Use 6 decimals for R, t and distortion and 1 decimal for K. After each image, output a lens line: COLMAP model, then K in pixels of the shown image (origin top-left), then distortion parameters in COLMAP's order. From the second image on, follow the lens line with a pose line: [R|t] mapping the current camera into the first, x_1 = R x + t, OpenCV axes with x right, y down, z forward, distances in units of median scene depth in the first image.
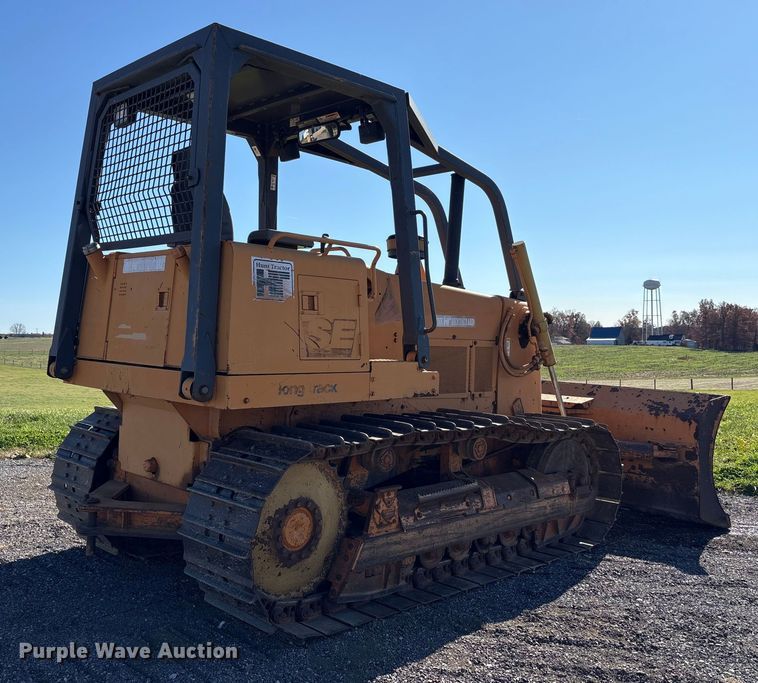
lens RADIAL K [[761.7, 0, 378.8], [0, 761.7, 318.7], [0, 0, 1]] dist [0.083355, -0.006736]
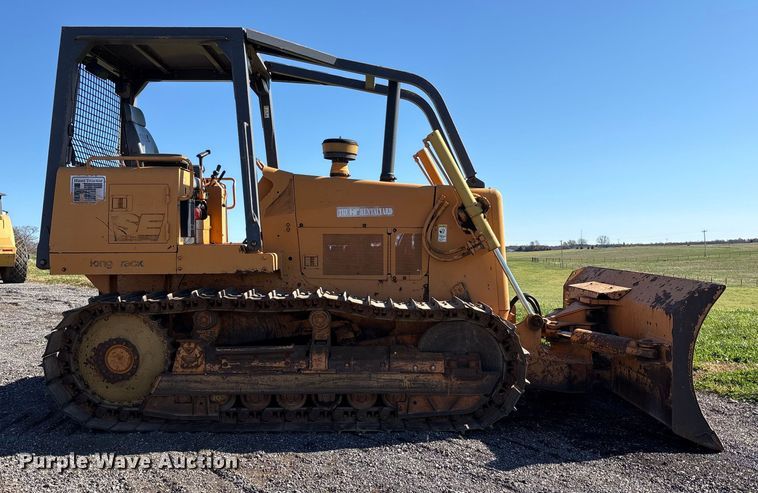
lens RADIAL K [[649.5, 0, 378.7], [0, 649.5, 261.8], [0, 0, 1]] dist [0.082270, -0.009263]
pose [[0.702964, -0.010633, -0.711146, 0.973232], [0.039938, 0.998901, 0.024544, 0.066998], [0.710103, -0.045655, 0.702616, 0.410710]]
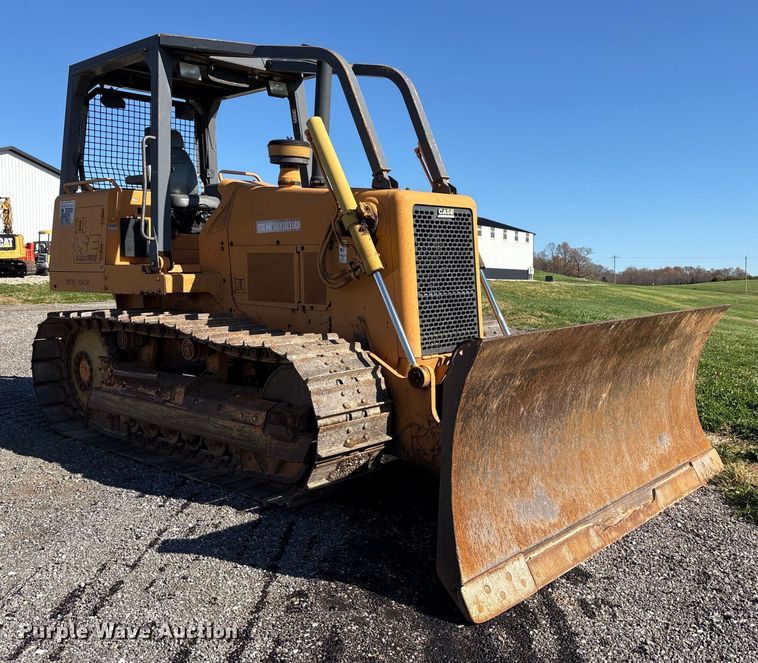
lens RADIAL K [[740.4, 0, 411.3], [0, 740.4, 331.5], [0, 0, 1]] dist [0.000161, -0.004874]
pose [[0.088173, 0.063217, -0.994097, 1.255719], [0.023616, 0.997571, 0.065532, 0.094369], [0.995825, -0.029255, 0.086466, 1.319936]]
